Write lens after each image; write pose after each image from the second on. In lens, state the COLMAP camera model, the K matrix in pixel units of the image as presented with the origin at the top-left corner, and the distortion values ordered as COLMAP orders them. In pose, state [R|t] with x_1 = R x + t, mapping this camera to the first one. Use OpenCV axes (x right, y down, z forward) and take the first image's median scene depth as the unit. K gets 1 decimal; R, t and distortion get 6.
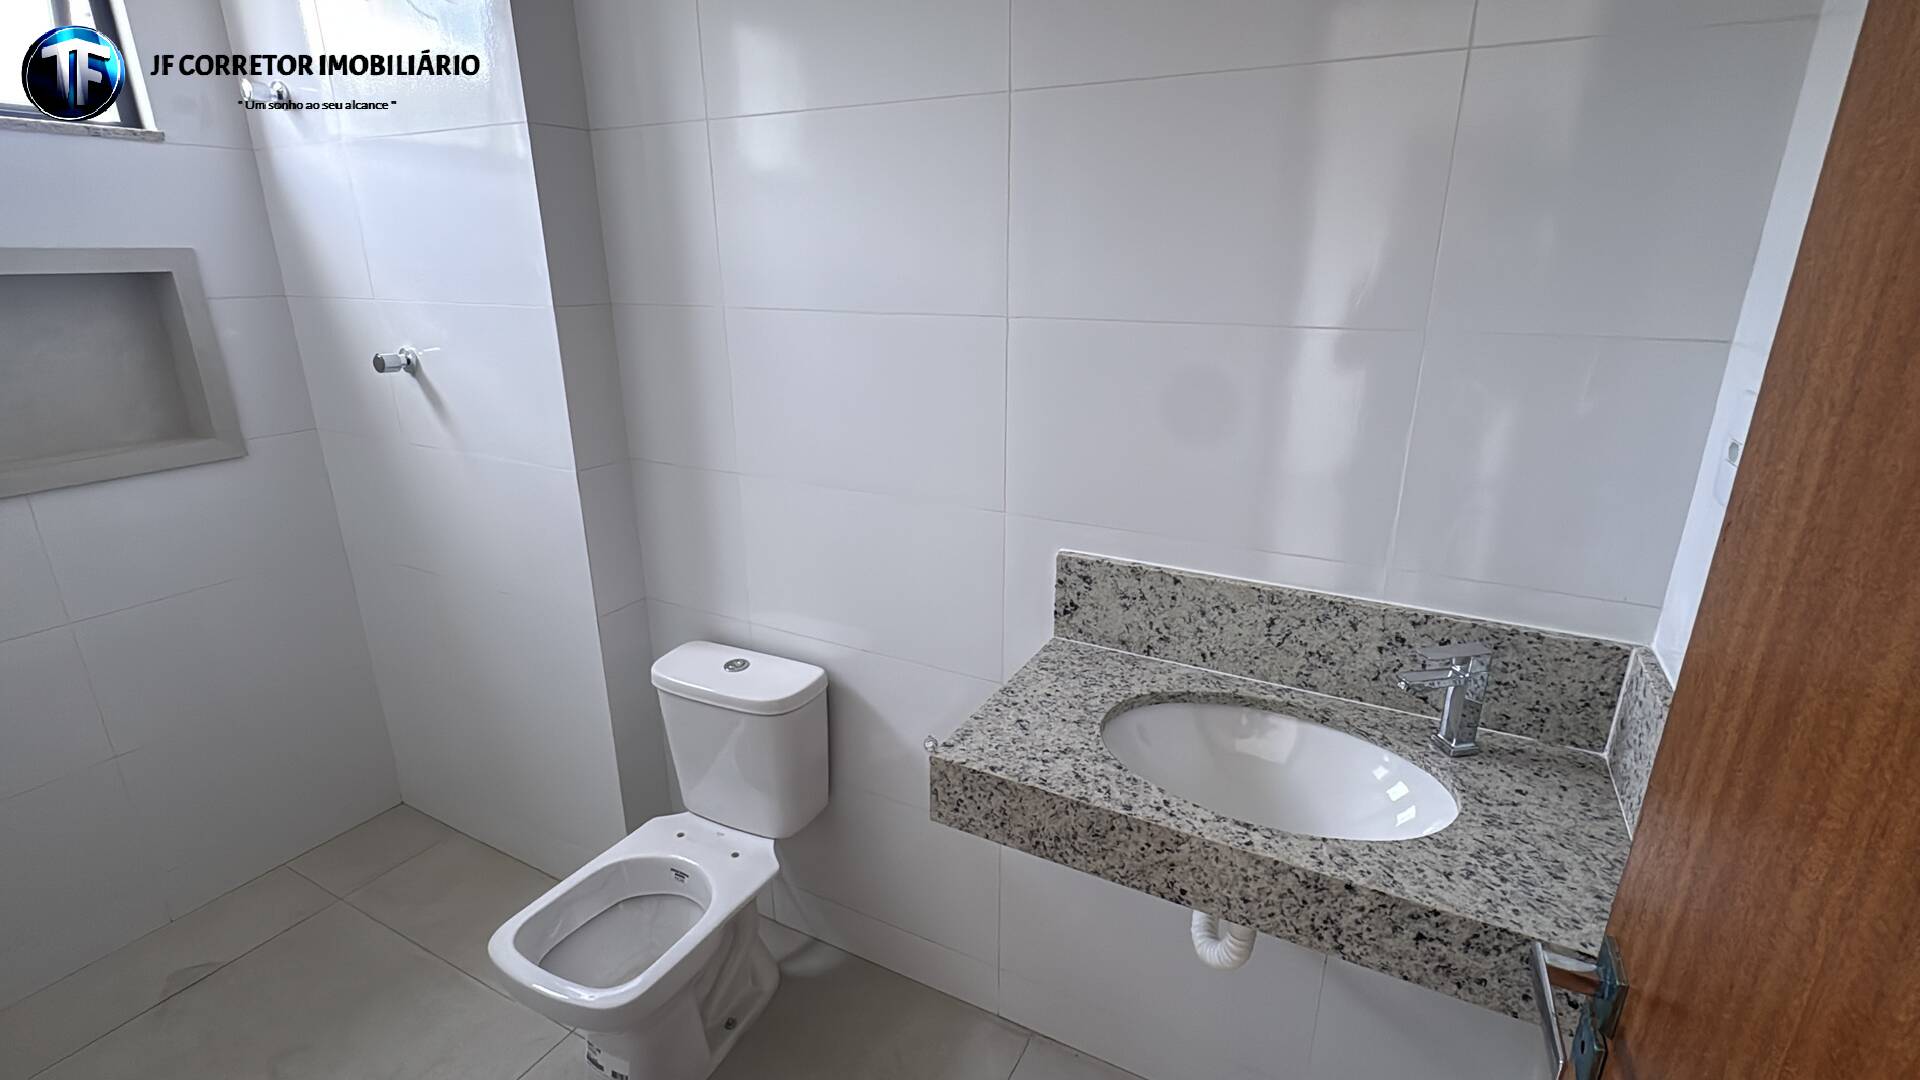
lens RADIAL K [[883.5, 0, 953.8], [0, 883.5, 542.9], [0, 0, 1]] dist [-0.003921, -0.000354]
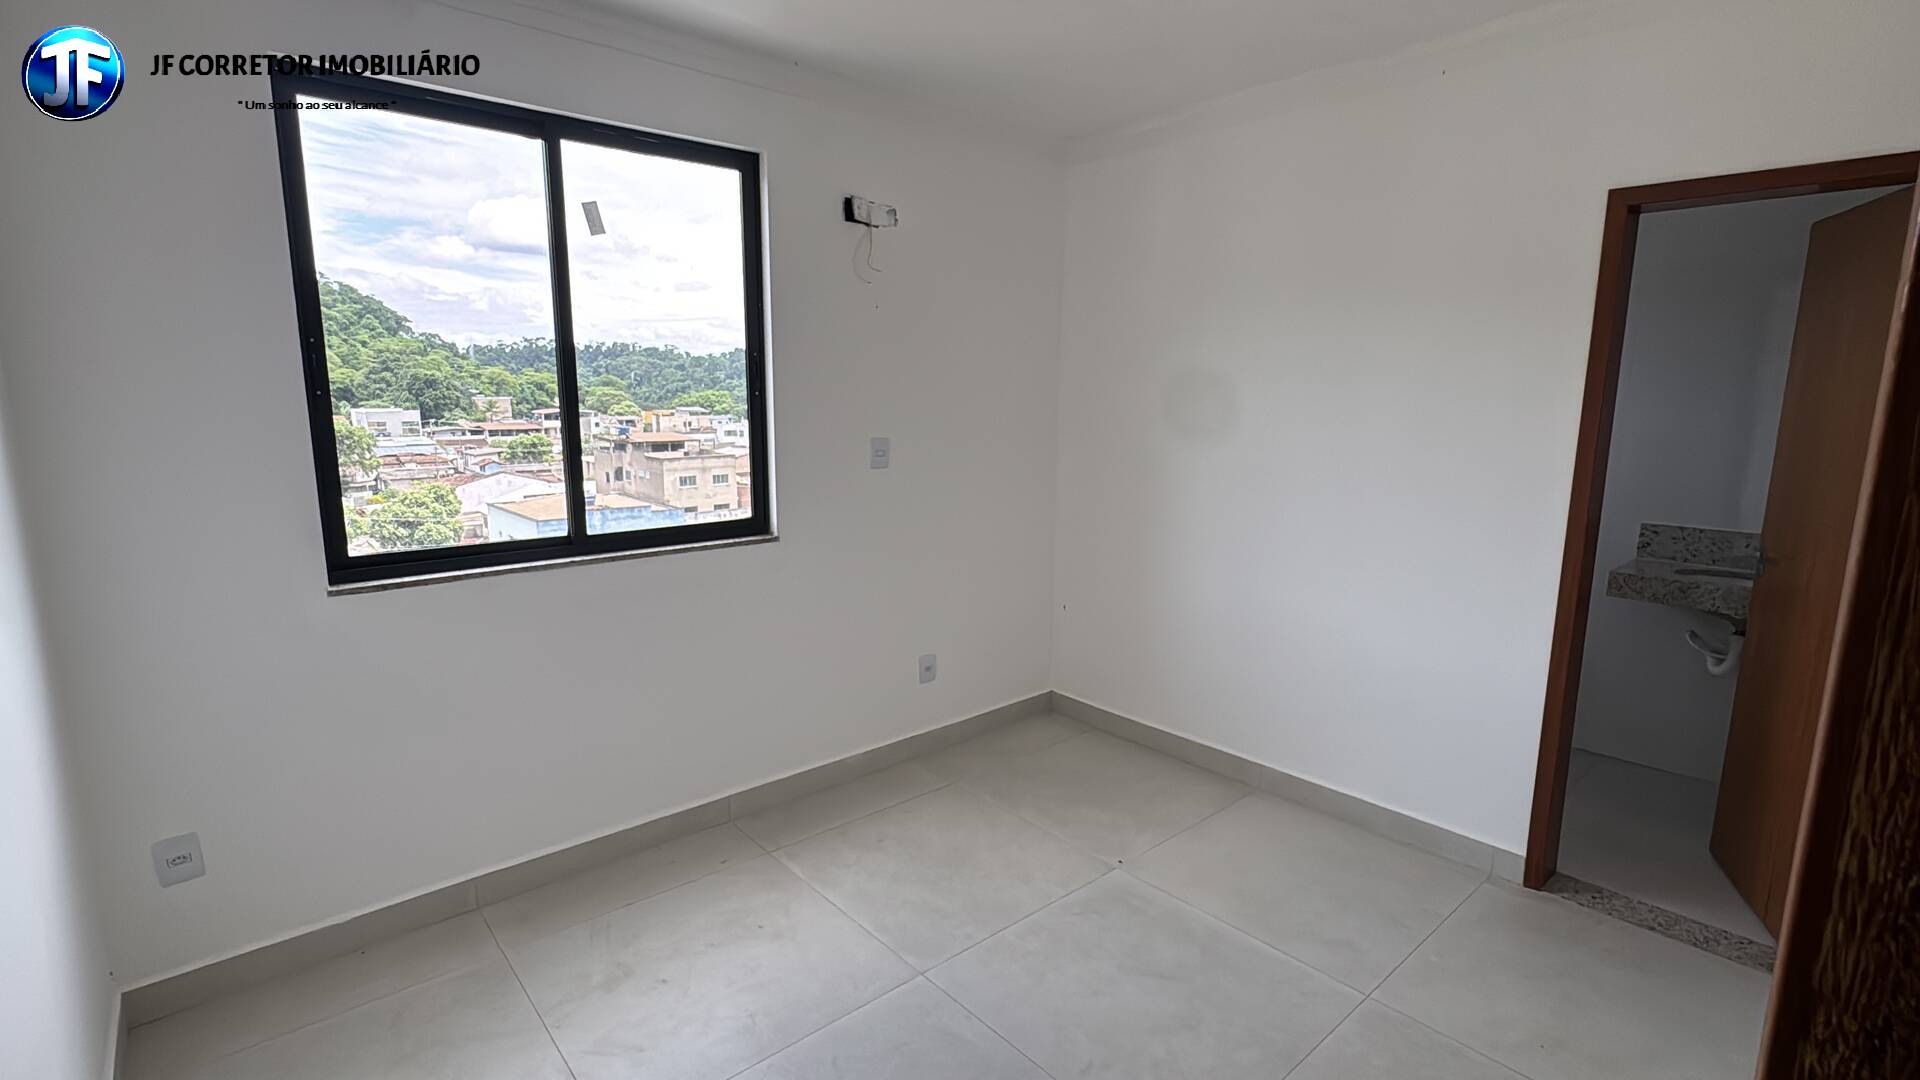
lens RADIAL K [[883.5, 0, 953.8], [0, 883.5, 542.9], [0, 0, 1]] dist [-0.003921, -0.000354]
pose [[0.939265, 0.071872, -0.335583, -0.872880], [-0.117703, 0.985981, -0.118272, 0.594294], [0.322378, 0.150588, 0.934556, -1.969193]]
